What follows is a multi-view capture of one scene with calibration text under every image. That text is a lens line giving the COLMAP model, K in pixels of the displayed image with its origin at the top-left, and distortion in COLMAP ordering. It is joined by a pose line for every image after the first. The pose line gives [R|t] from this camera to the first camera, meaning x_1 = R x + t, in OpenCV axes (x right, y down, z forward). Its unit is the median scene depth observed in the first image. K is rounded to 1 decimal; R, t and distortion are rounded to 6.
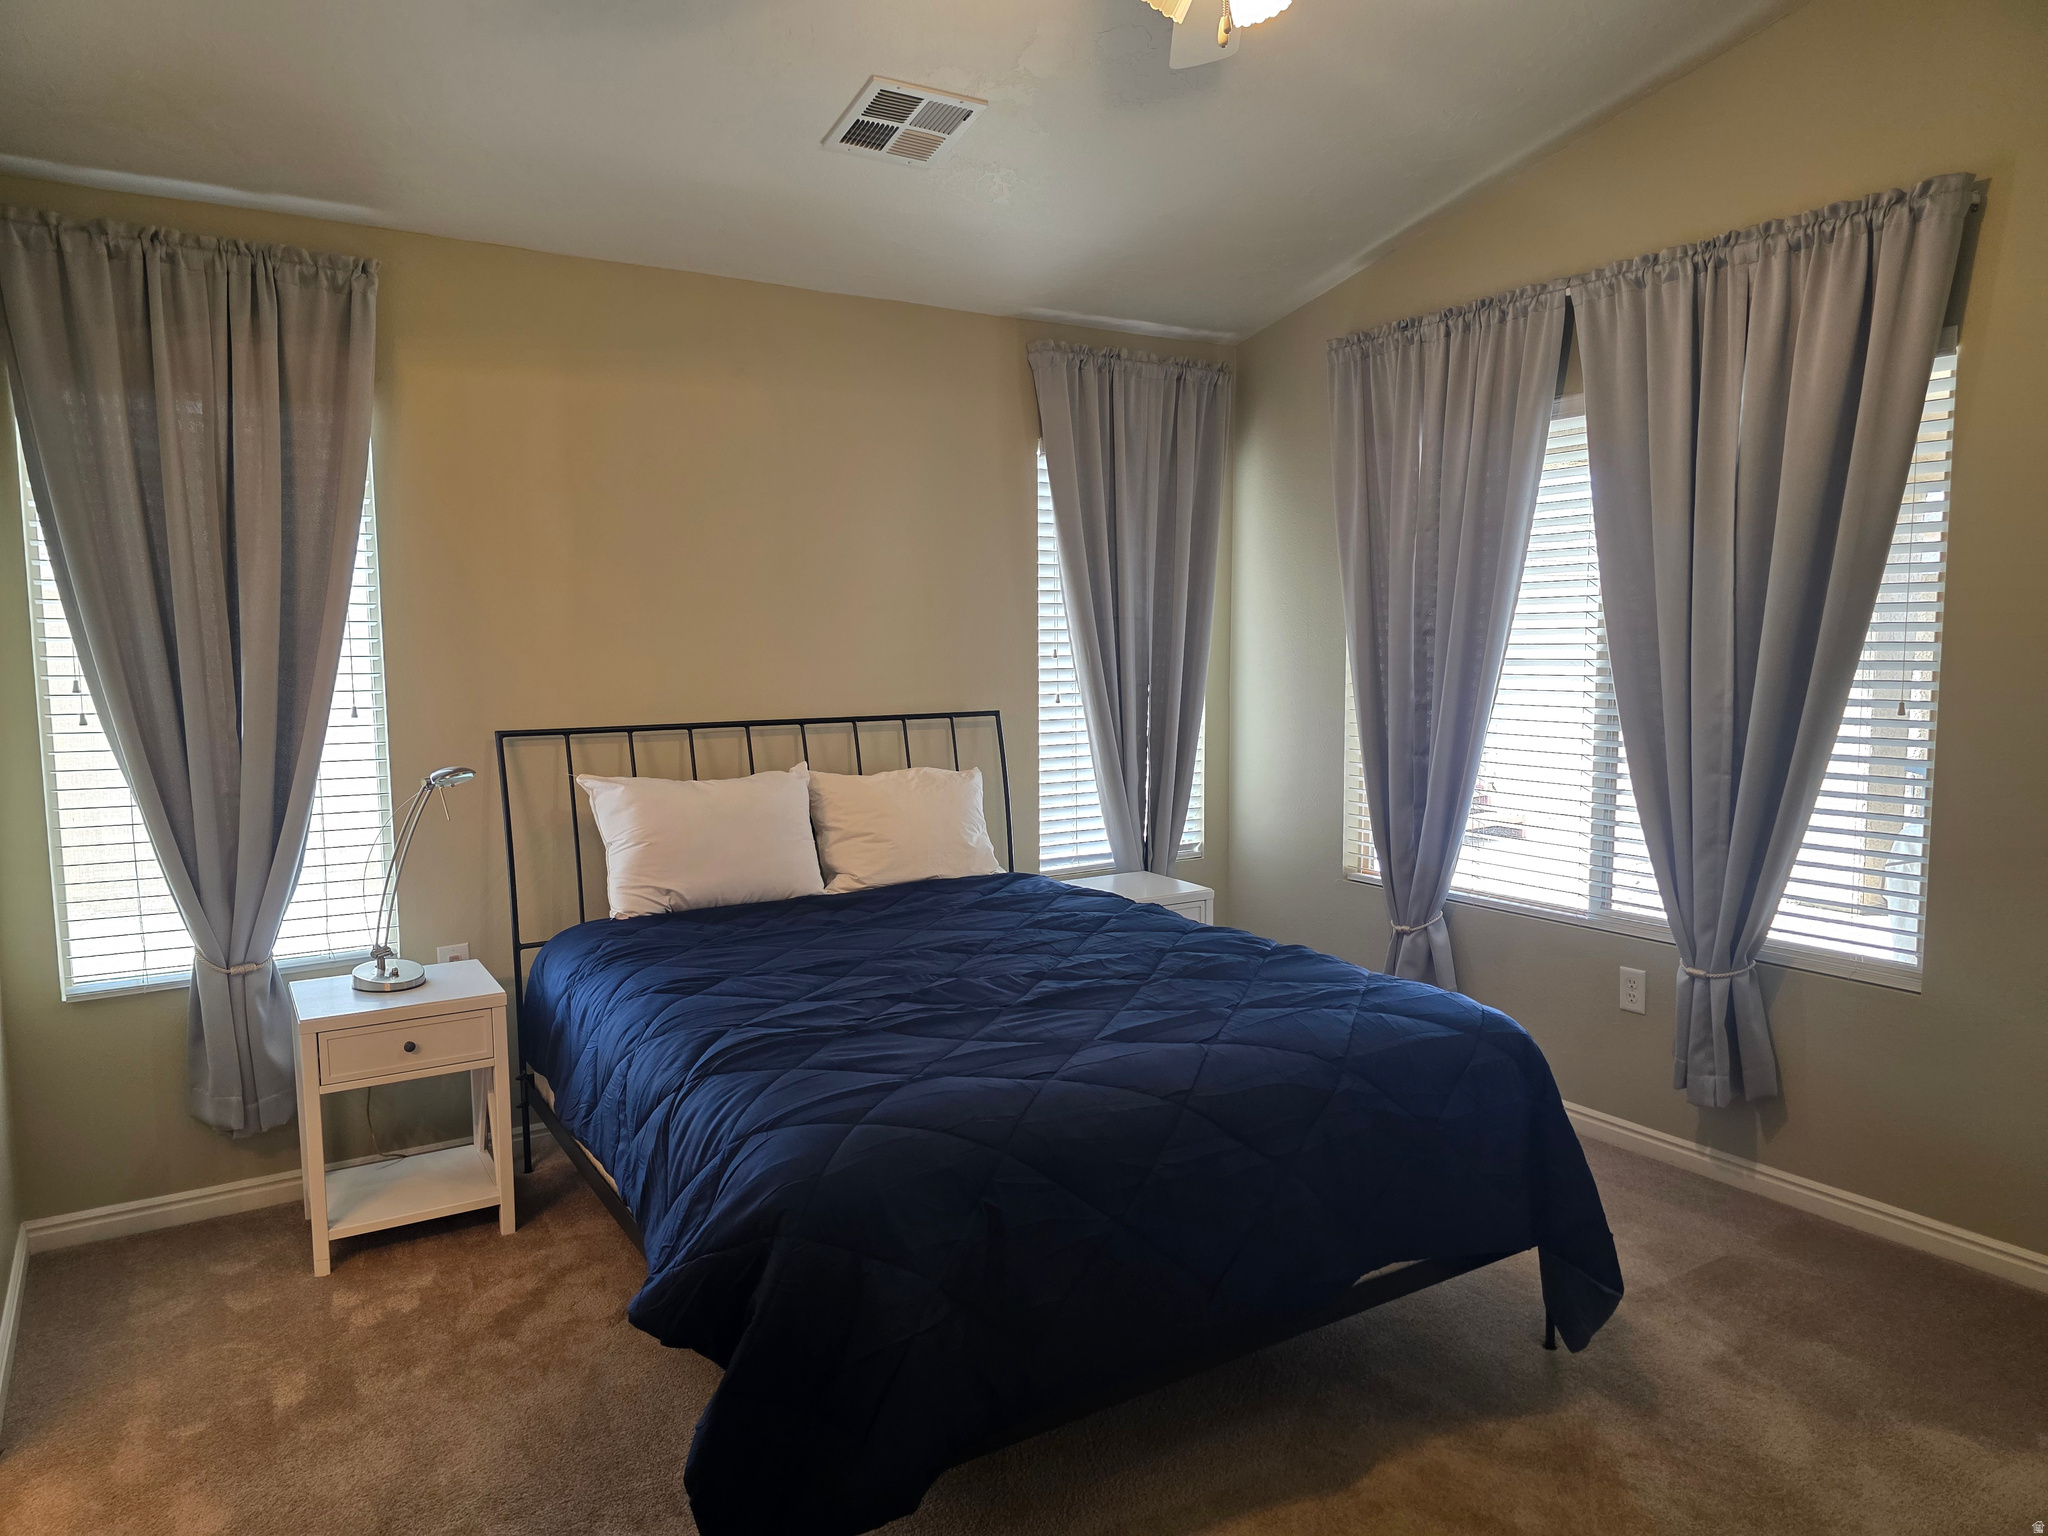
lens RADIAL K [[1372.1, 0, 1026.9], [0, 1372.1, 772.7], [0, 0, 1]] dist [0.071544, -0.070381]
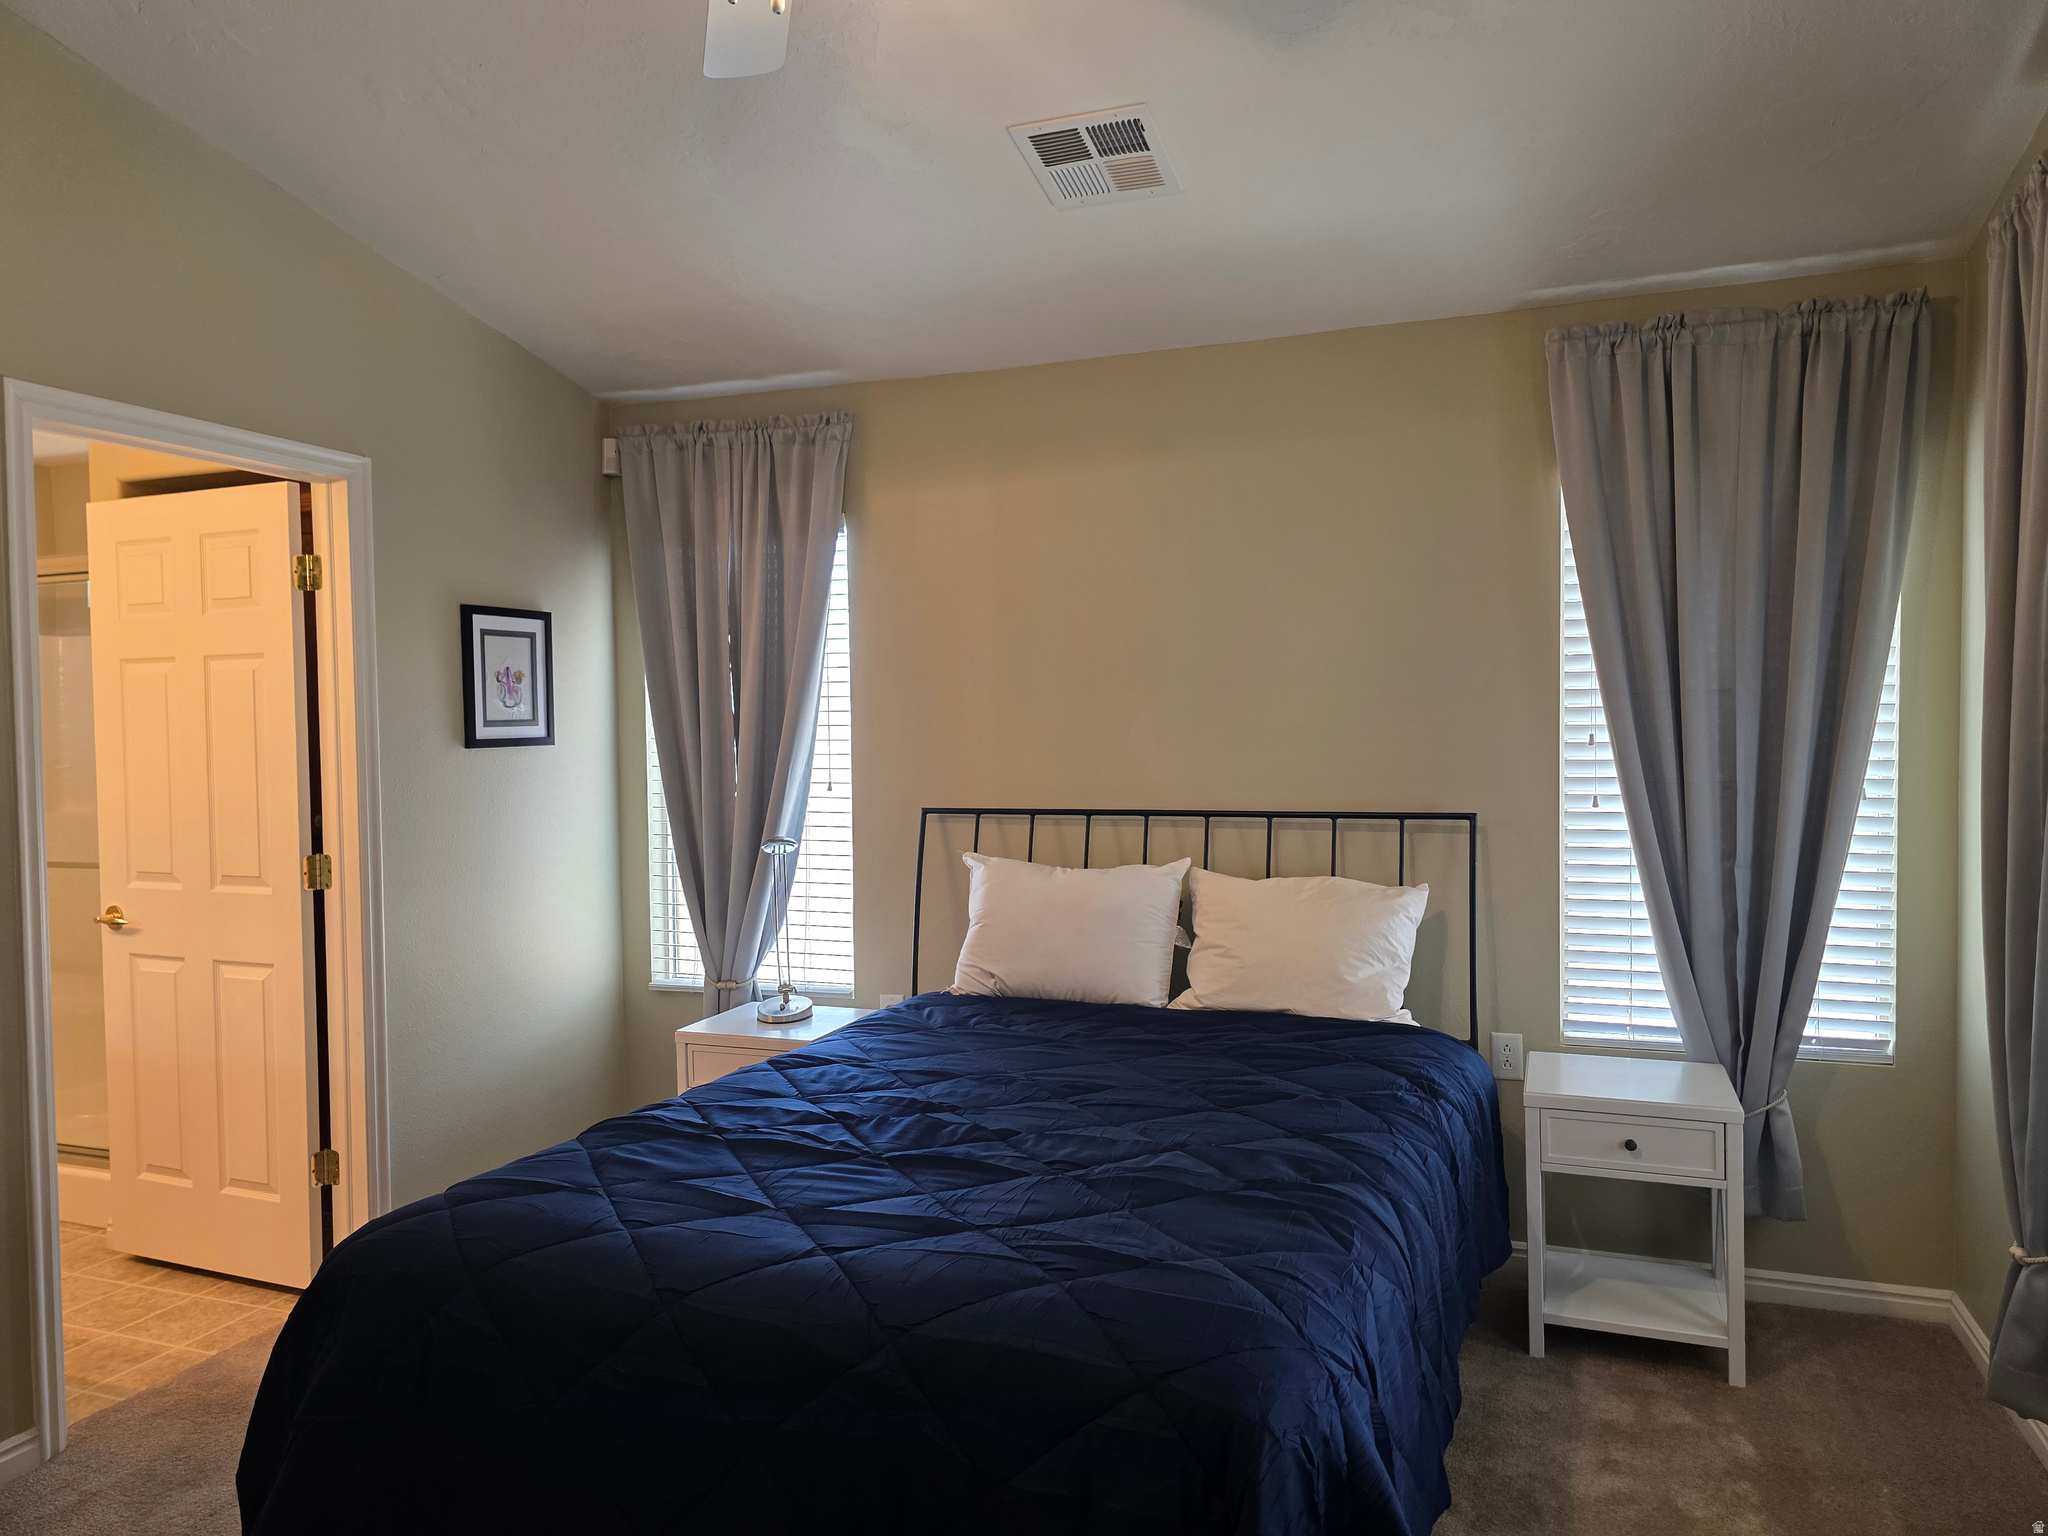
lens RADIAL K [[1373.8, 0, 1028.3], [0, 1373.8, 719.6], [0, 0, 1]] dist [0.132926, -0.177017]
pose [[0.600205, -0.002554, -0.799843, 0.512755], [-0.075038, 0.995405, -0.059487, -0.037048], [0.796319, 0.095723, 0.597255, 0.379261]]
